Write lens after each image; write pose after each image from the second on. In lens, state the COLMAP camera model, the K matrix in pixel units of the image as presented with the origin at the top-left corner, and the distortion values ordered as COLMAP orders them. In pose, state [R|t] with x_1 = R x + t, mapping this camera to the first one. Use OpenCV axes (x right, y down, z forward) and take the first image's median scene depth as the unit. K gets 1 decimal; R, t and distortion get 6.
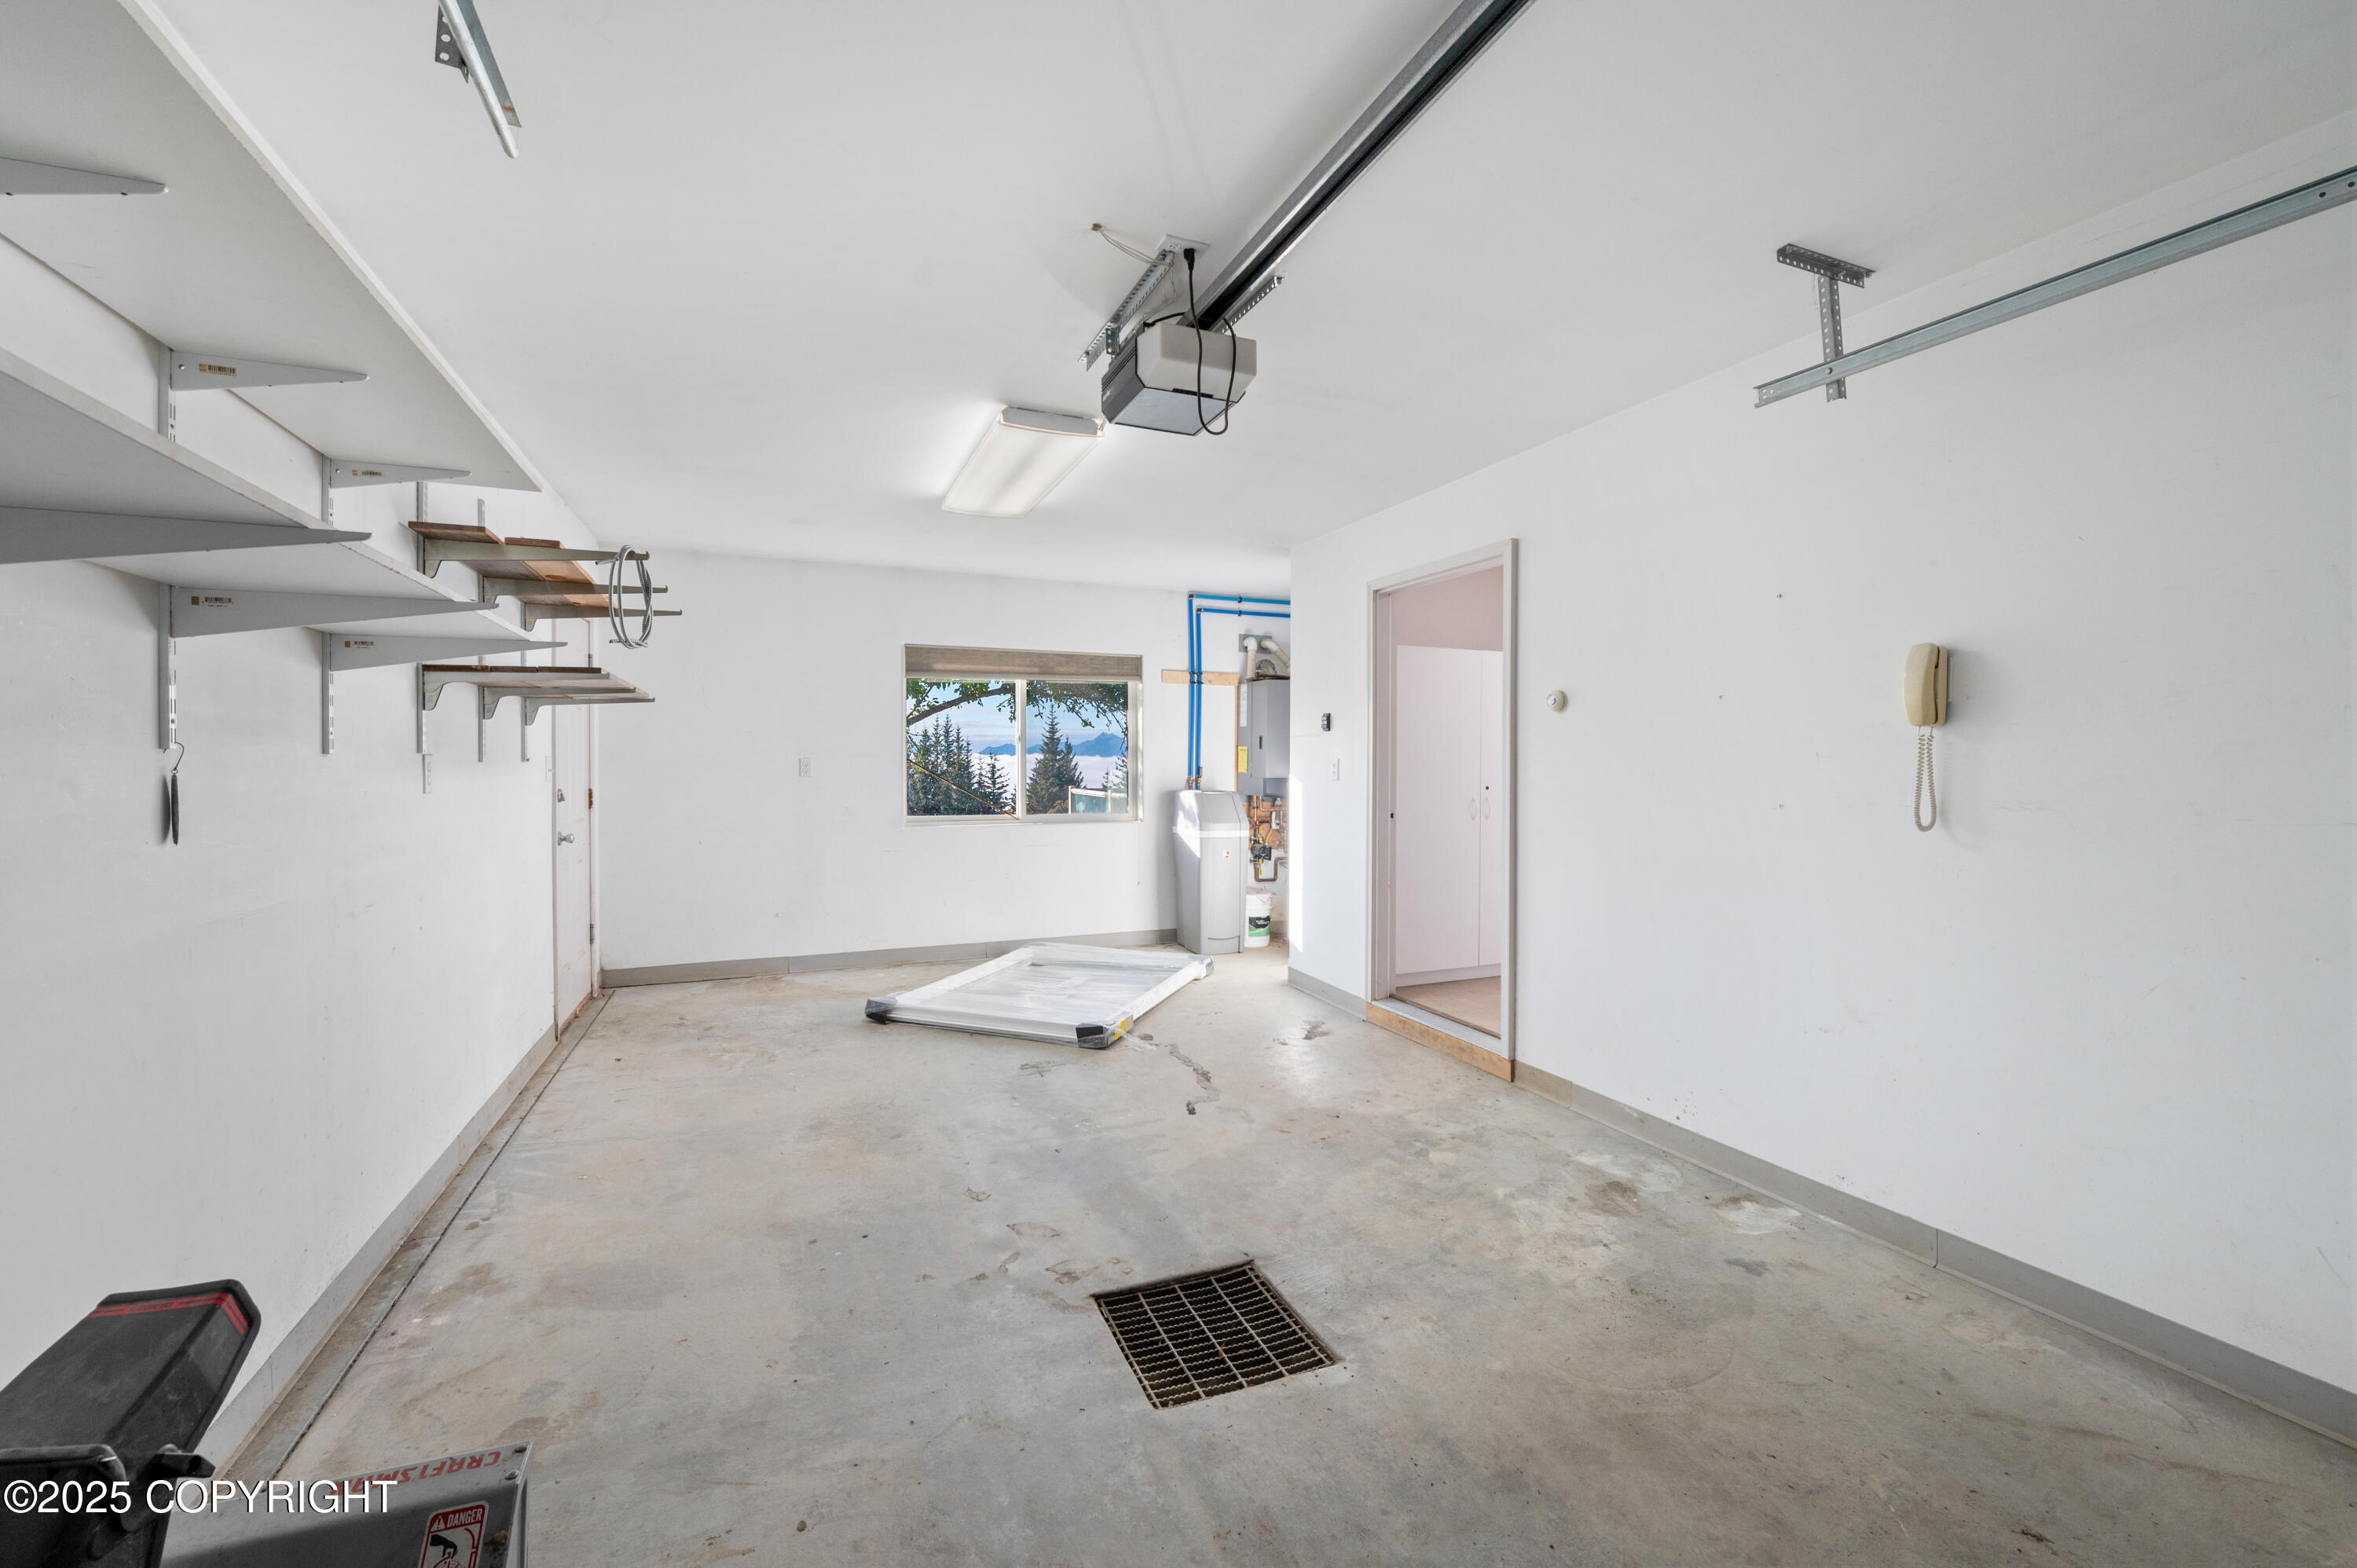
lens RADIAL K [[942.4, 0, 1174.6], [0, 942.4, 773.5], [0, 0, 1]] dist [-0.005386, -0.000807]
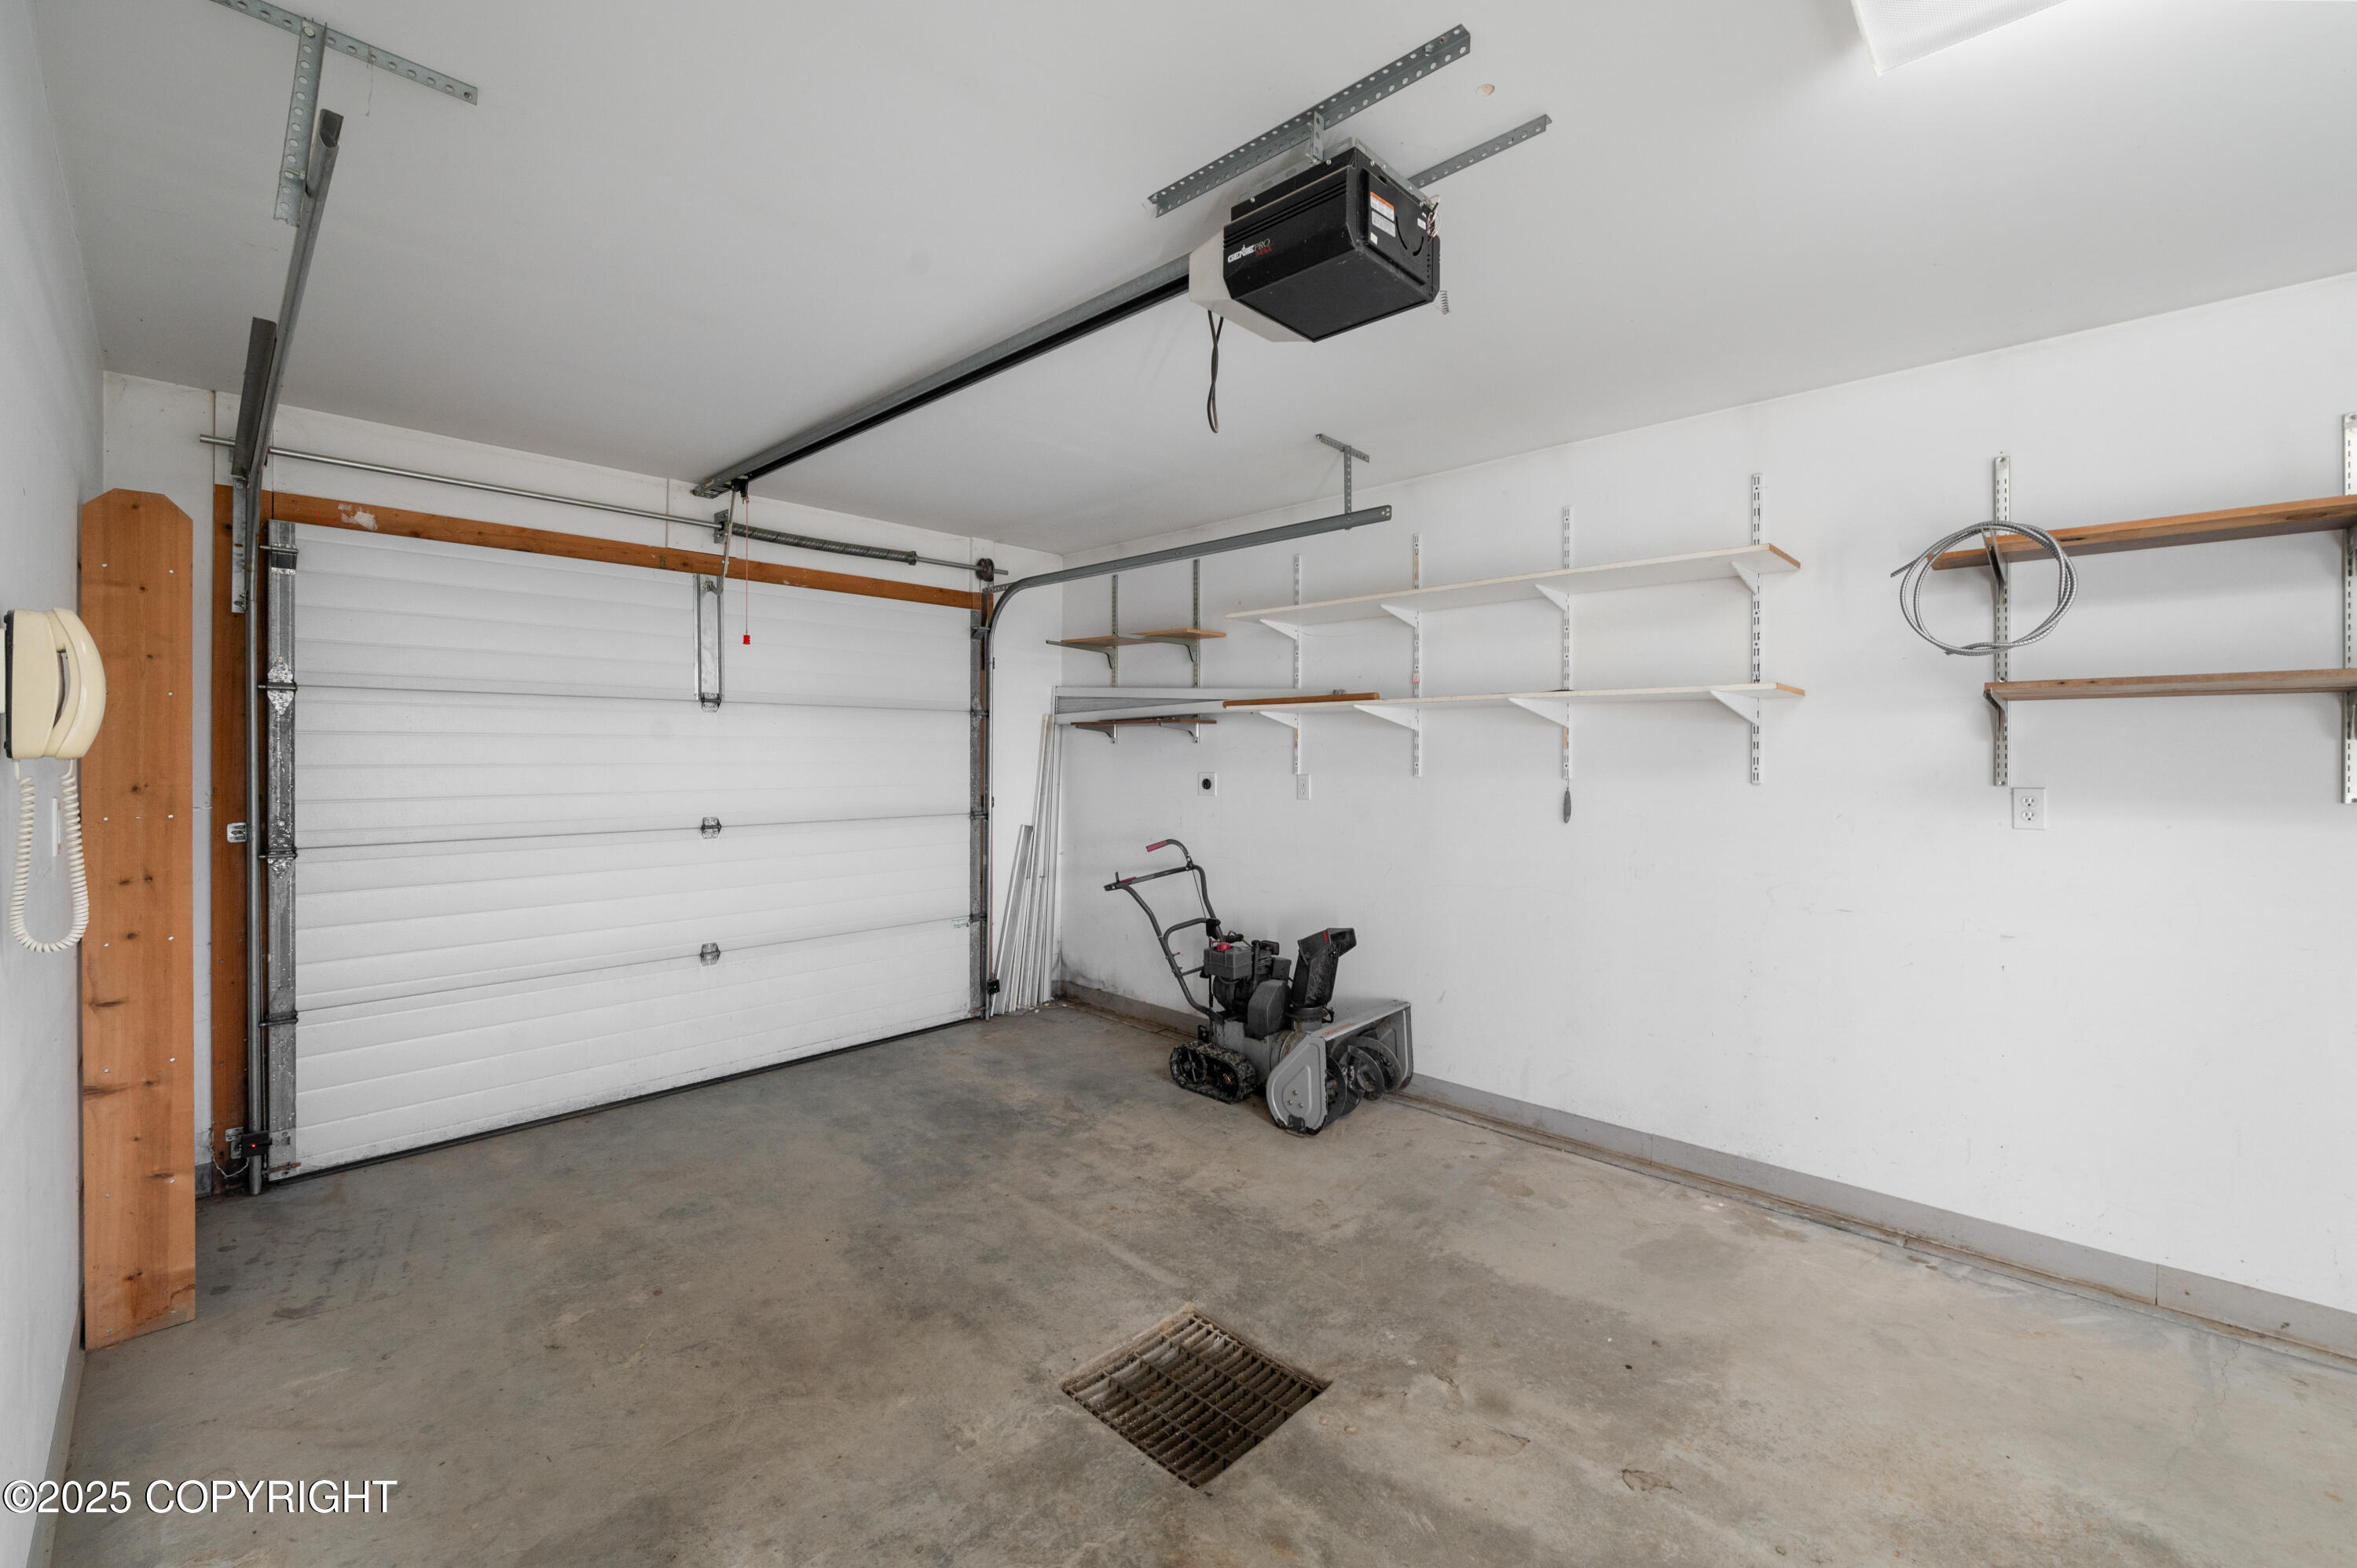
lens RADIAL K [[942.4, 0, 1177.7], [0, 942.4, 764.6], [0, 0, 1]] dist [-0.005386, -0.000807]
pose [[-0.915674, 0.000730, -0.401921, 0.429232], [-0.009217, 0.999697, 0.022815, -0.070036], [0.401816, 0.024596, -0.915390, 1.816635]]
